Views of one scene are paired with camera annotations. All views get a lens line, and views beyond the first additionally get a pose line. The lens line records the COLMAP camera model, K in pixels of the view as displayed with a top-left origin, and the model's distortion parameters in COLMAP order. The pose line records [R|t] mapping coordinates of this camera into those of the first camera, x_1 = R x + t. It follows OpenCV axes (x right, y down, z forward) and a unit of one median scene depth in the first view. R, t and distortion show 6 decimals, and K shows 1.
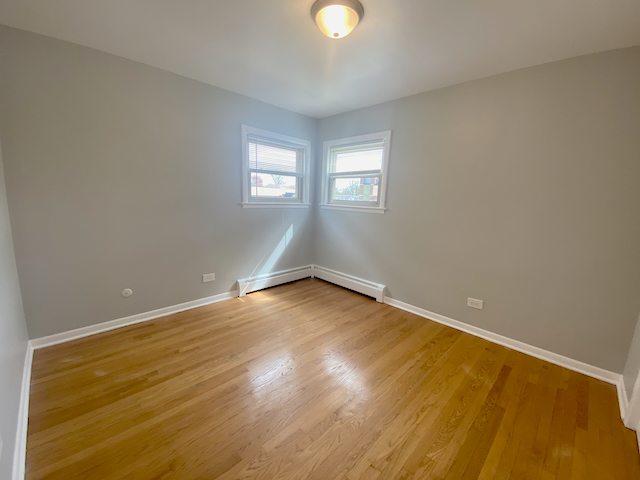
lens RADIAL K [[266.0, 0, 320.0], [0, 266.0, 240.0], [0, 0, 1]] dist [0.000623, -0.000017]
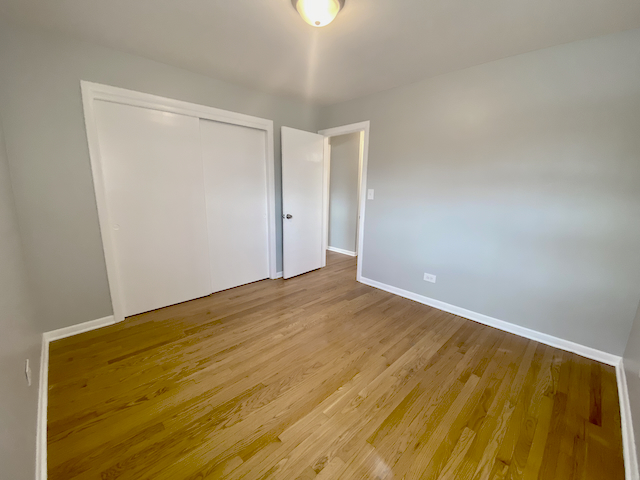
lens RADIAL K [[266.0, 0, 320.0], [0, 266.0, 240.0], [0, 0, 1]] dist [0.000623, -0.000017]
pose [[-0.998367, -0.057048, -0.003071, 0.009448], [-0.054243, 0.929663, 0.364395, -0.328041], [-0.017933, 0.363966, -0.931239, 1.912109]]
